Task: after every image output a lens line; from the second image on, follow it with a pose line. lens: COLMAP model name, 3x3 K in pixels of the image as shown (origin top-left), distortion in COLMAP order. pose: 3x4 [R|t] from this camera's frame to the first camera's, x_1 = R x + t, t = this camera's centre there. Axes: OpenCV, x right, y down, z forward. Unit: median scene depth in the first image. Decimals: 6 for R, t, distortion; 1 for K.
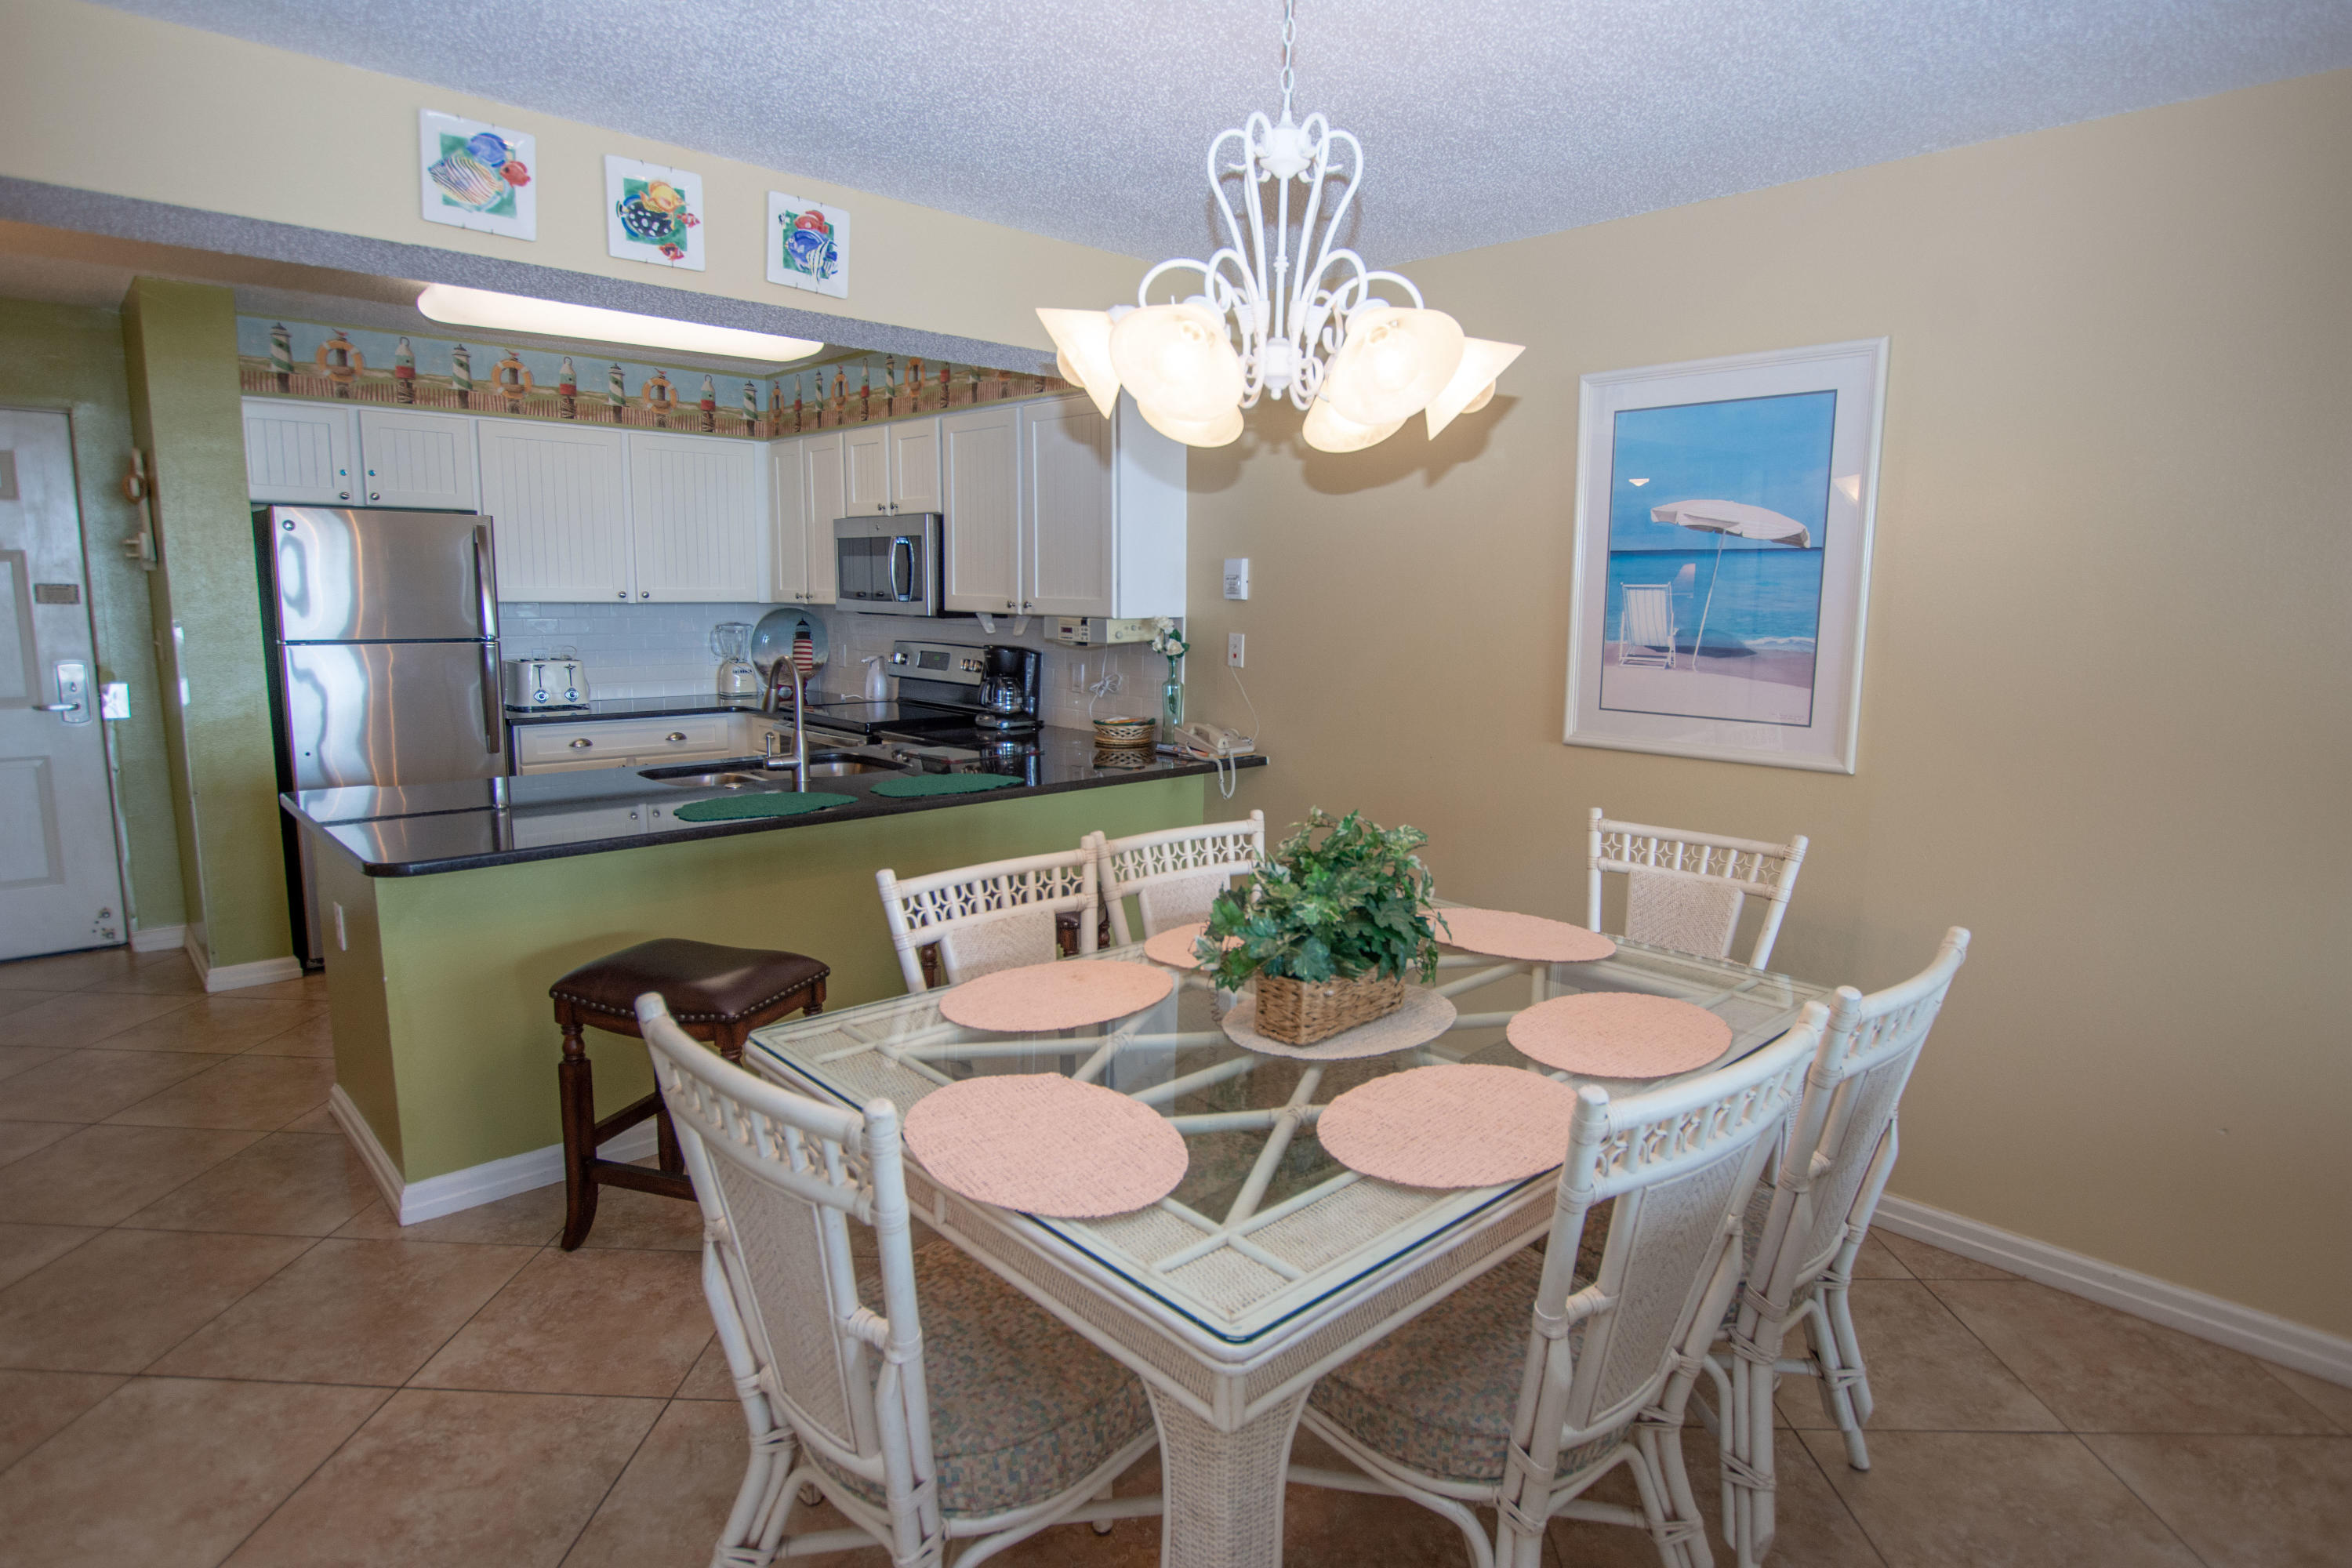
lens RADIAL K [[1265.9, 0, 1197.6], [0, 1265.9, 782.6], [0, 0, 1]] dist [-0.016167, 0.003319]
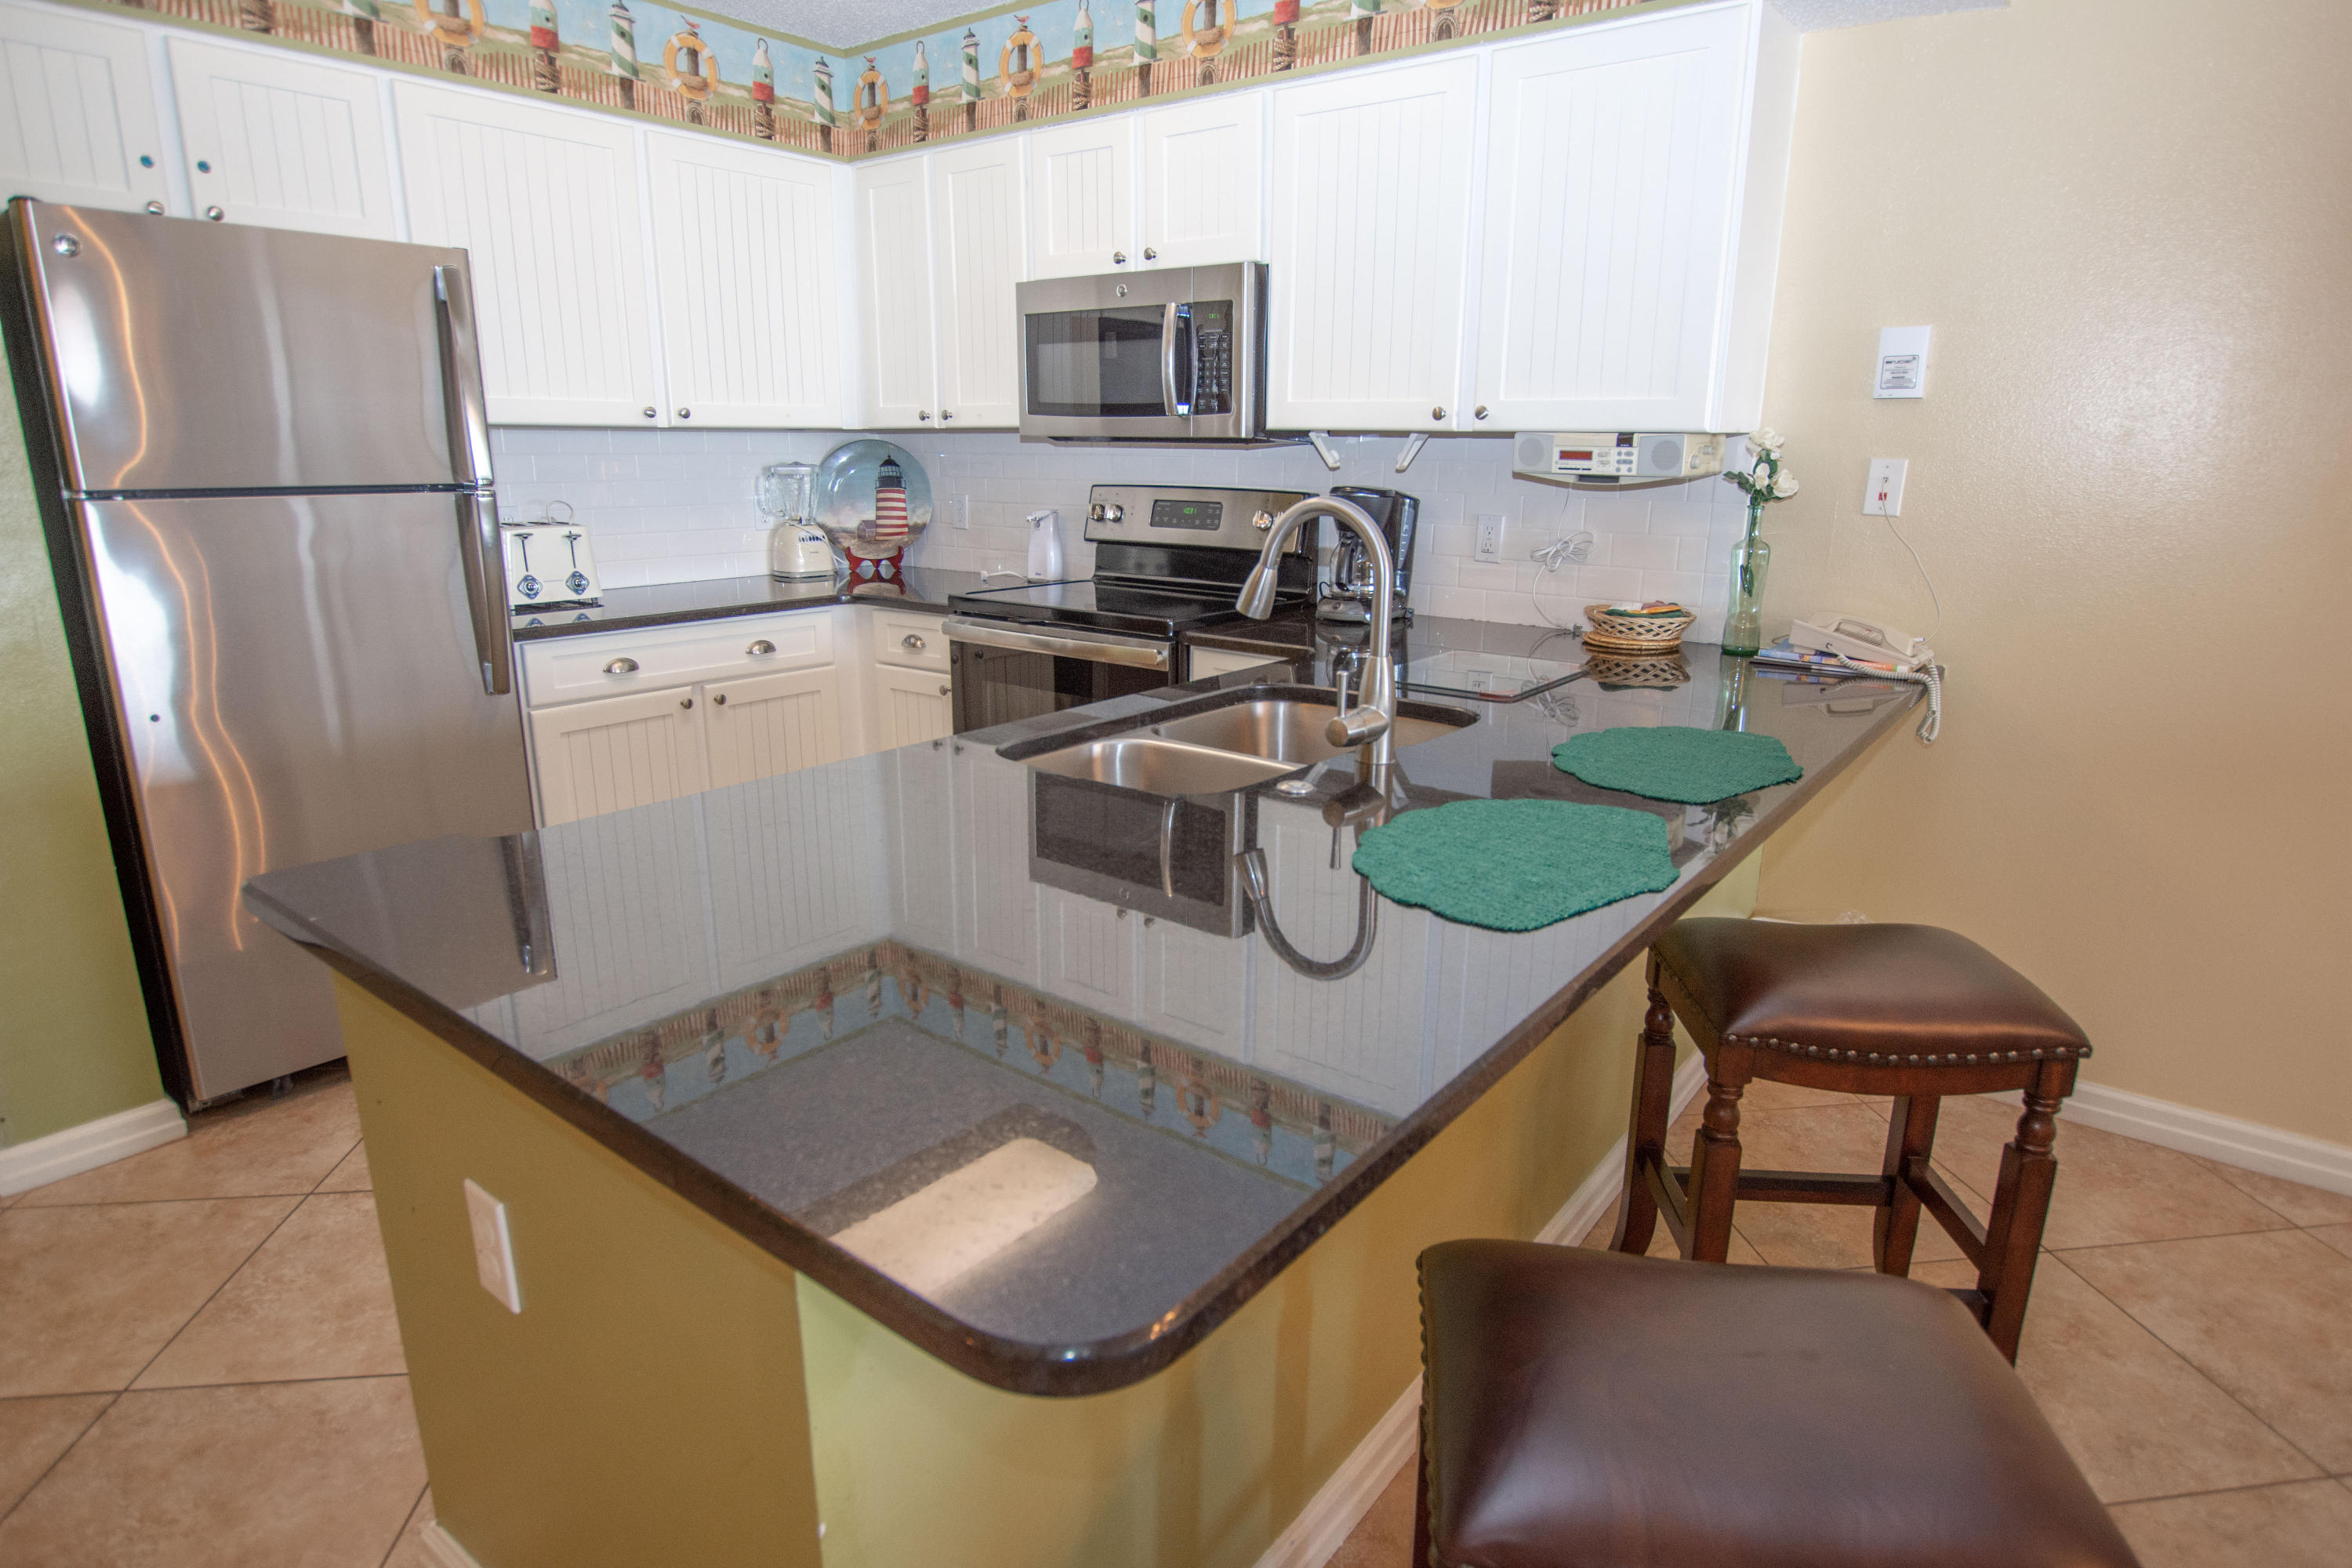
lens RADIAL K [[1265.9, 0, 1171.5], [0, 1265.9, 775.8], [0, 0, 1]] dist [-0.016167, 0.003319]
pose [[0.988418, -0.045115, 0.144895, -0.346791], [0.029753, 0.993868, 0.106492, -0.038059], [-0.148811, -0.100948, 0.983700, 0.403399]]
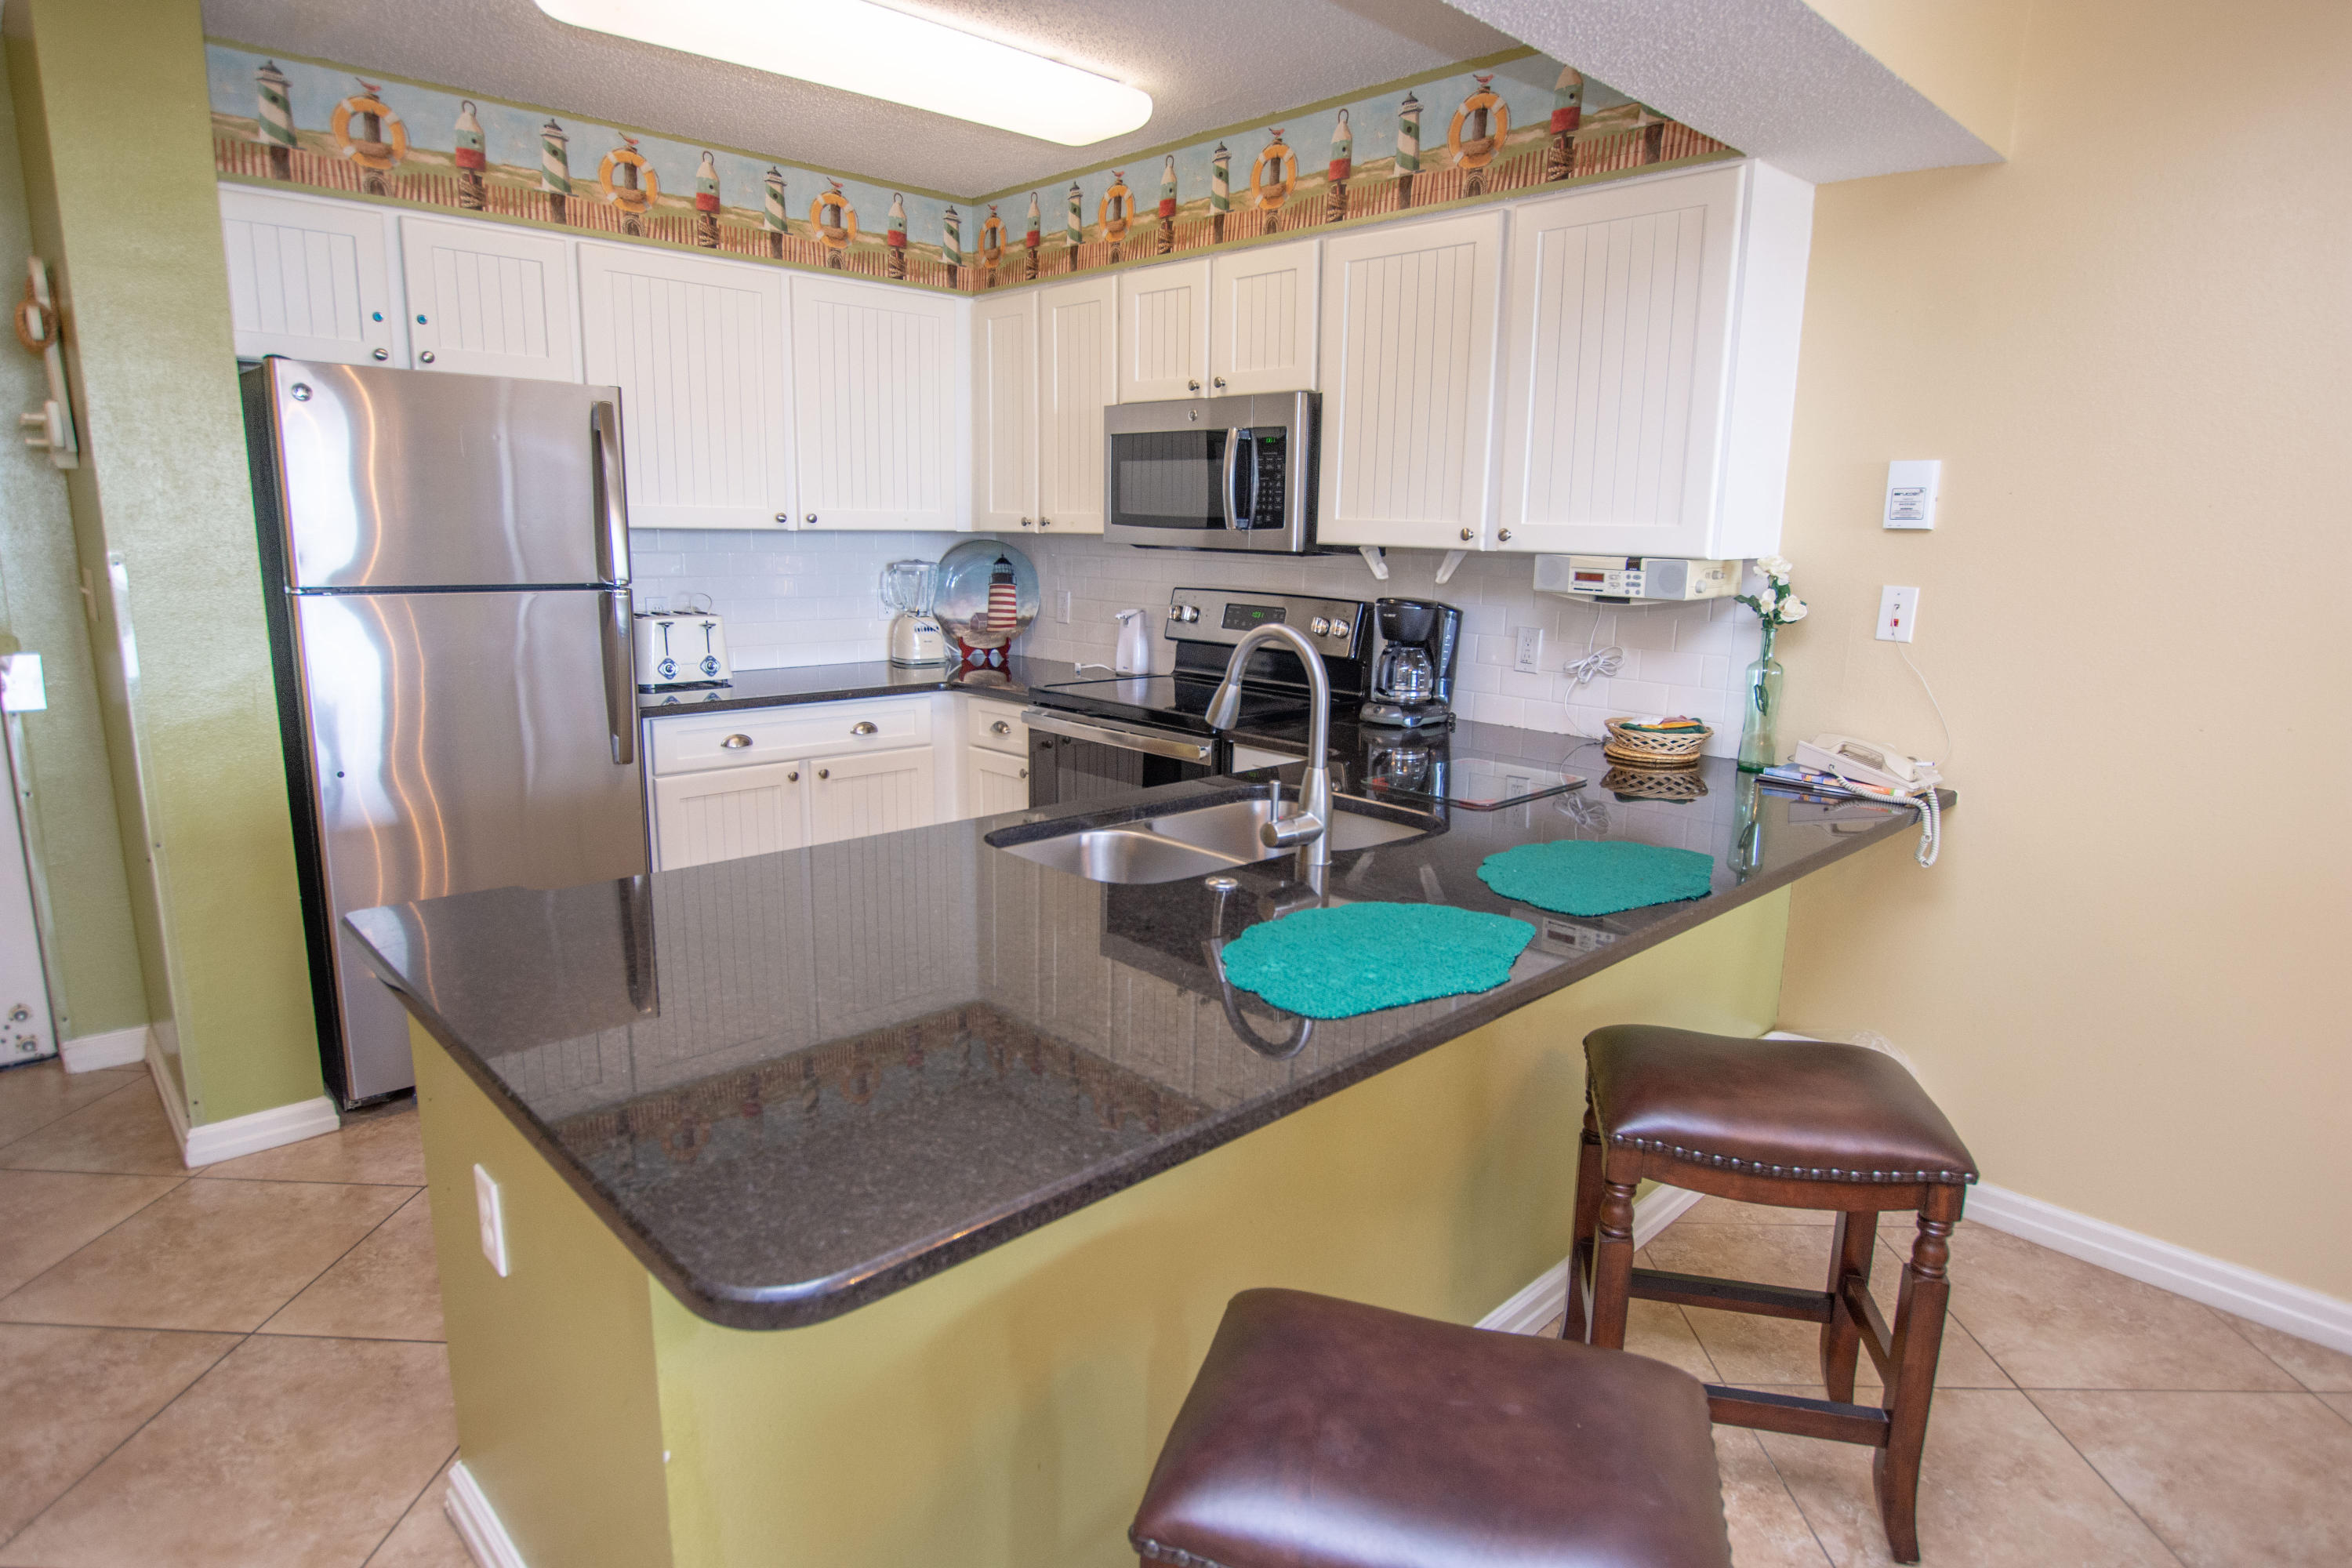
lens RADIAL K [[1265.9, 0, 1179.2], [0, 1265.9, 779.0], [0, 0, 1]] dist [-0.016167, 0.003319]
pose [[0.999901, 0.003088, 0.013763, -0.284680], [-0.003713, 0.998951, 0.045632, -0.045962], [-0.013607, -0.045678, 0.998864, 0.353866]]
